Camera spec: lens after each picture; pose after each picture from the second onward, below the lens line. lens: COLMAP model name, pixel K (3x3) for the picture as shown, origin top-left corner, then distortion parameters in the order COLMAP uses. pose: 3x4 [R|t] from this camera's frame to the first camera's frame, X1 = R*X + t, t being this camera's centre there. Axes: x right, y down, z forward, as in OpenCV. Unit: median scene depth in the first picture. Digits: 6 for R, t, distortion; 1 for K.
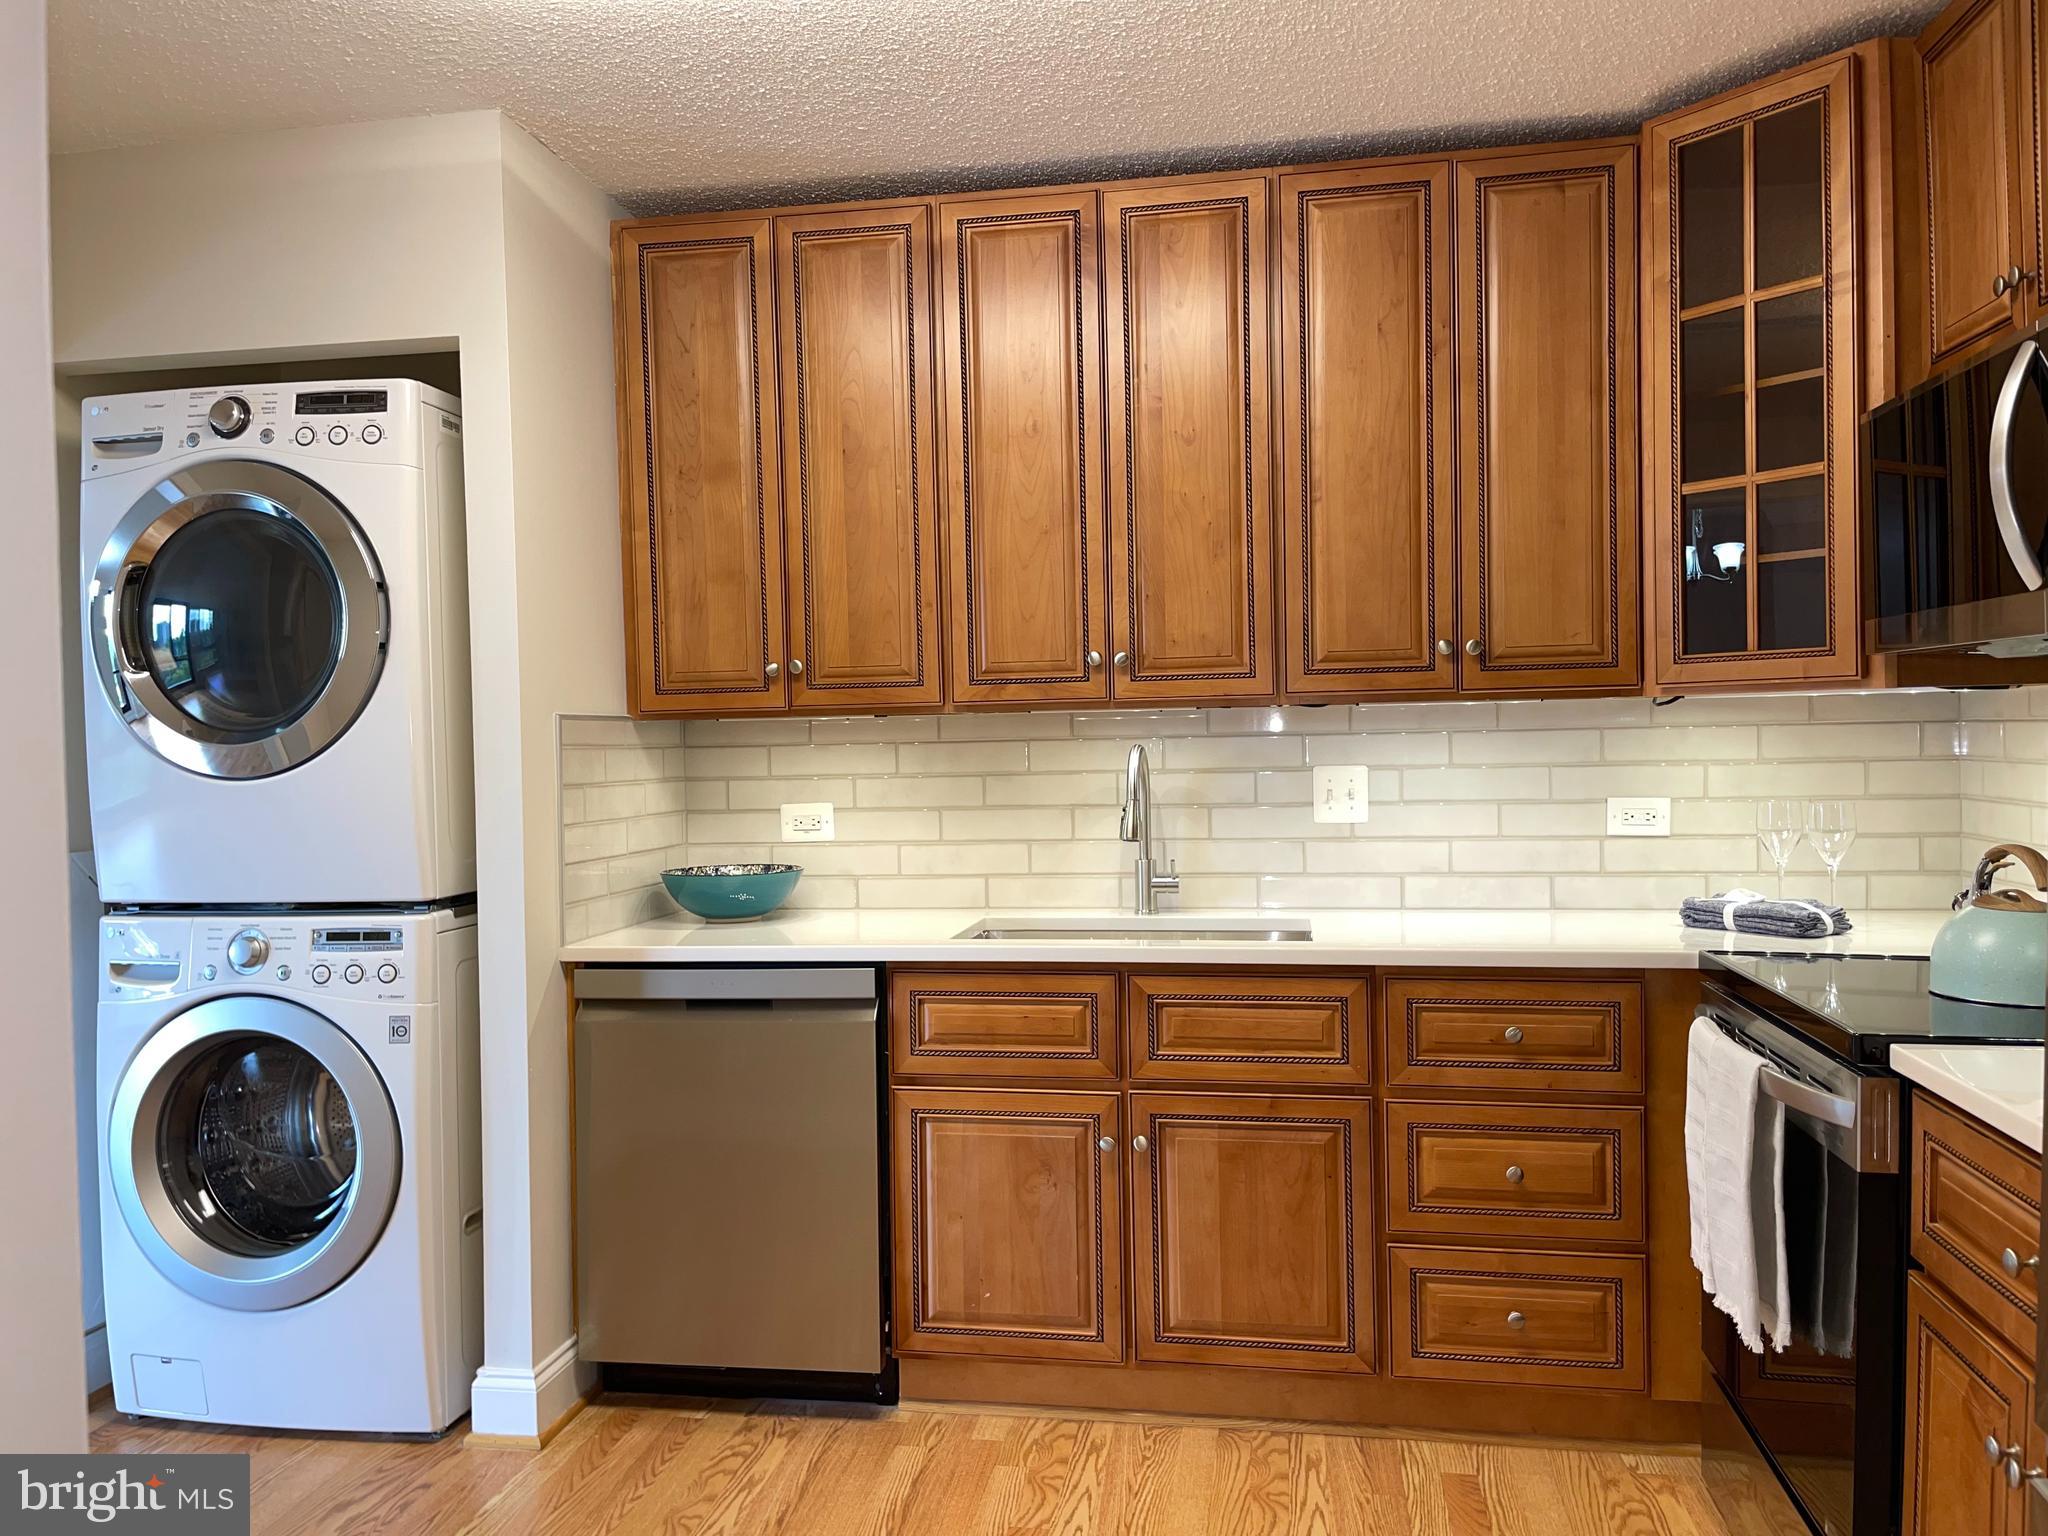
lens RADIAL K [[1543.5, 0, 1024.0], [0, 1543.5, 768.0], [0, 0, 1]] dist [0.096147, -0.133032]
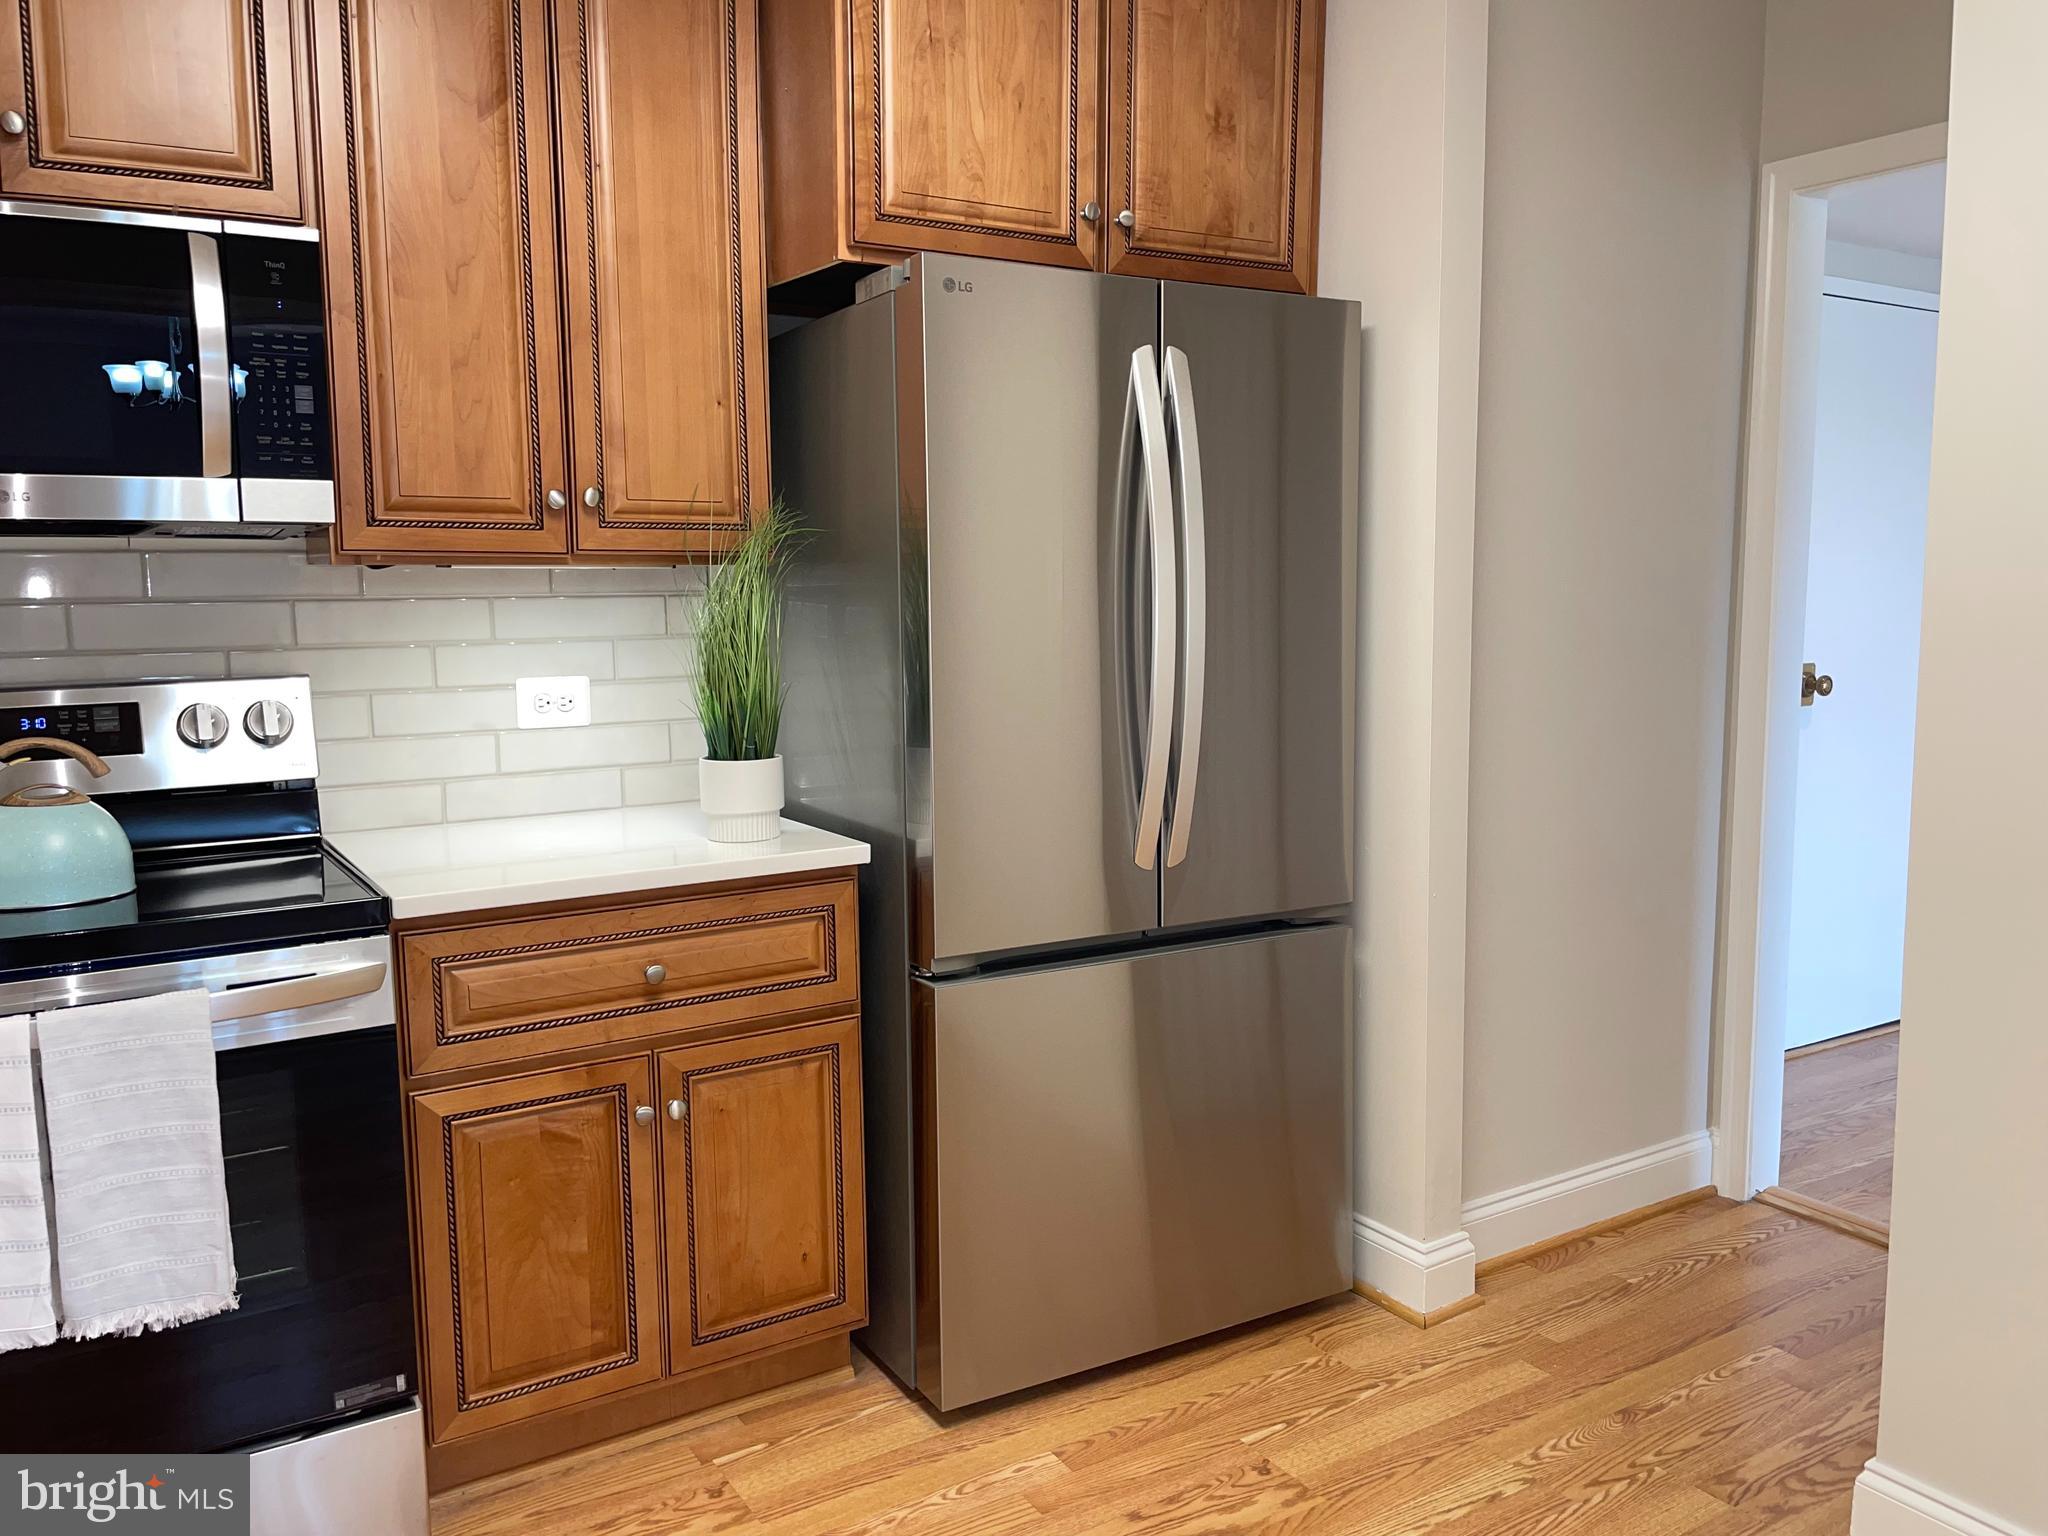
lens RADIAL K [[1564.2, 0, 1033.1], [0, 1564.2, 765.9], [0, 0, 1]] dist [0.087635, -0.124790]
pose [[-0.663218, -0.064090, 0.745677, -0.343009], [0.037785, 0.992189, 0.118883, -0.017928], [-0.747472, 0.107021, -0.655616, 0.852383]]
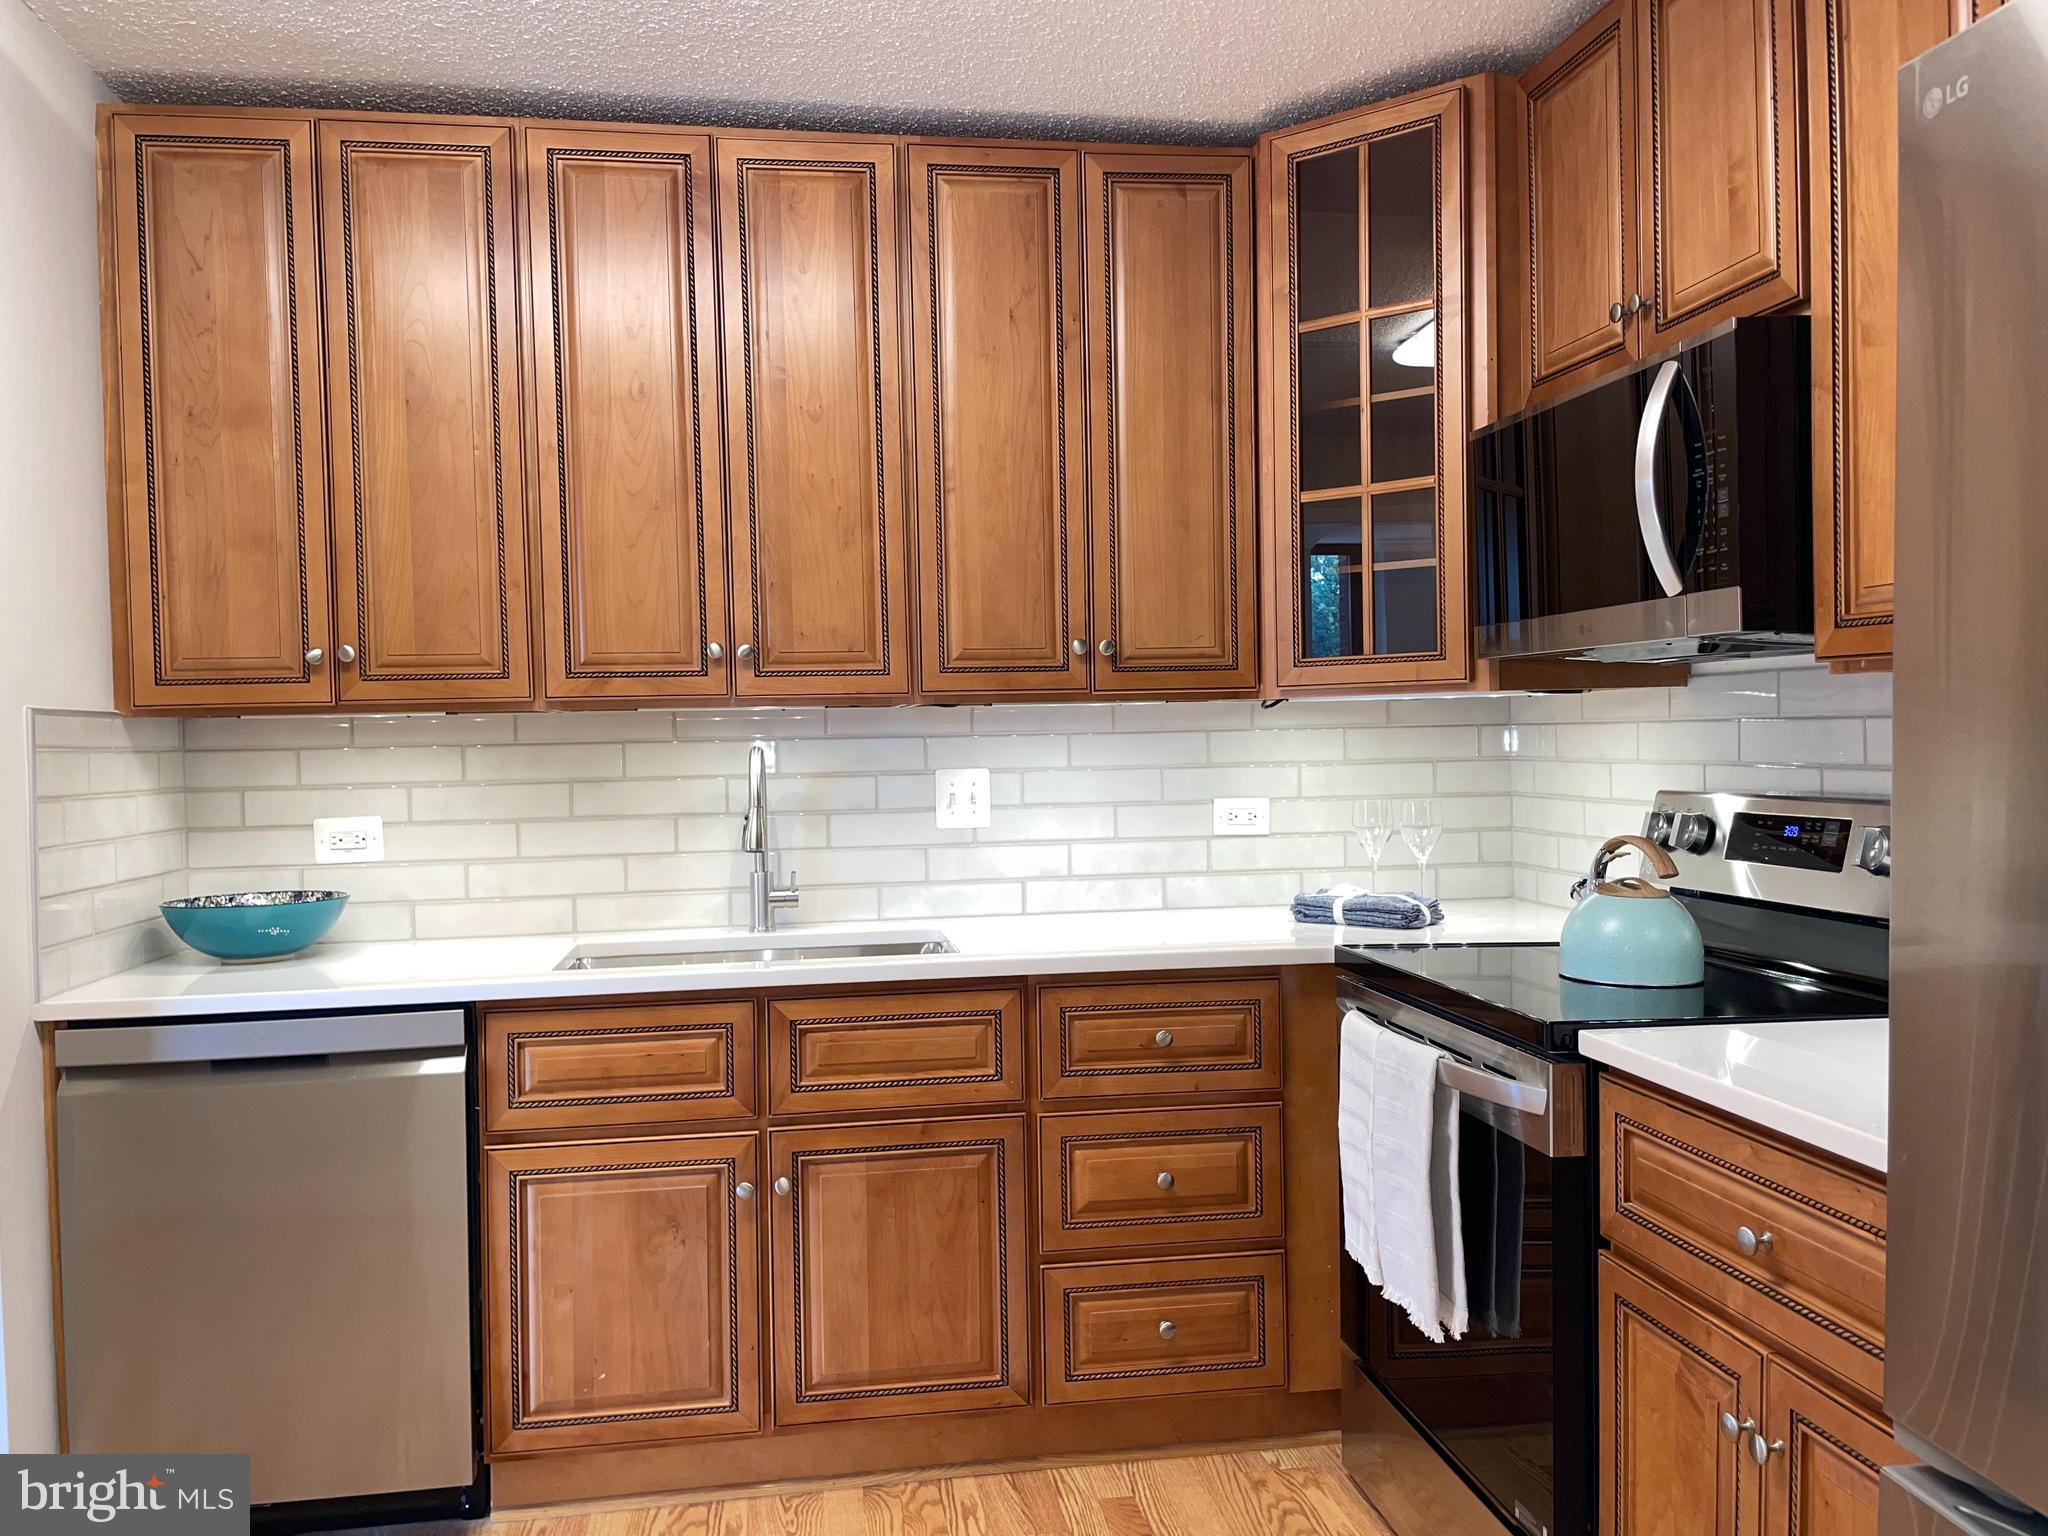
lens RADIAL K [[1541.8, 0, 1010.2], [0, 1541.8, 764.0], [0, 0, 1]] dist [0.099807, -0.141810]
pose [[0.948809, -0.004486, 0.315819, -0.078557], [0.007392, 0.999941, -0.008003, 0.003844], [-0.315764, 0.009928, 0.948786, 0.088909]]
